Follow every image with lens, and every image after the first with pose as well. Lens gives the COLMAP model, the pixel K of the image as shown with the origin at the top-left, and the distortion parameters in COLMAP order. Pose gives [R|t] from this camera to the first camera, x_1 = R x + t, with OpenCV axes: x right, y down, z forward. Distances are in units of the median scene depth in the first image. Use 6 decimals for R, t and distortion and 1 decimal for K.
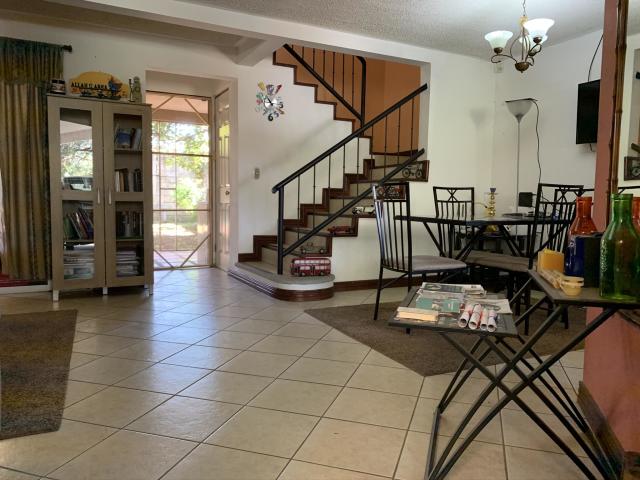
lens RADIAL K [[478.6, 0, 322.3], [0, 478.6, 240.0], [0, 0, 1]] dist [0.035277, -0.005895]
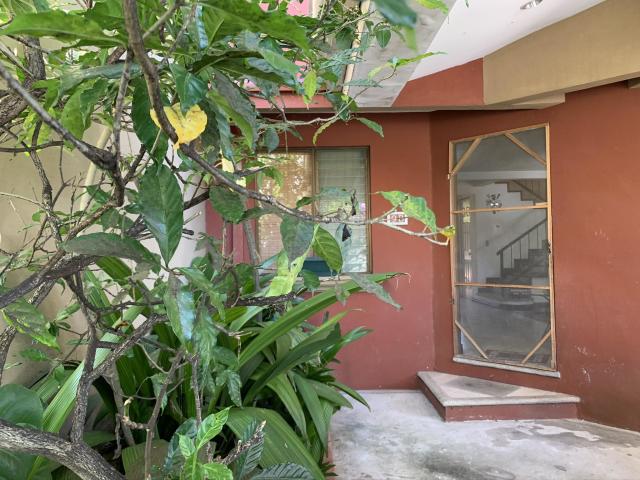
lens RADIAL K [[486.0, 0, 321.5], [0, 486.0, 237.1], [0, 0, 1]] dist [0.013697, -0.008443]
pose [[0.901802, -0.041487, -0.430154, 0.091312], [-0.009129, 0.993330, -0.114943, 0.056305], [0.432053, 0.107583, 0.895408, -0.932176]]
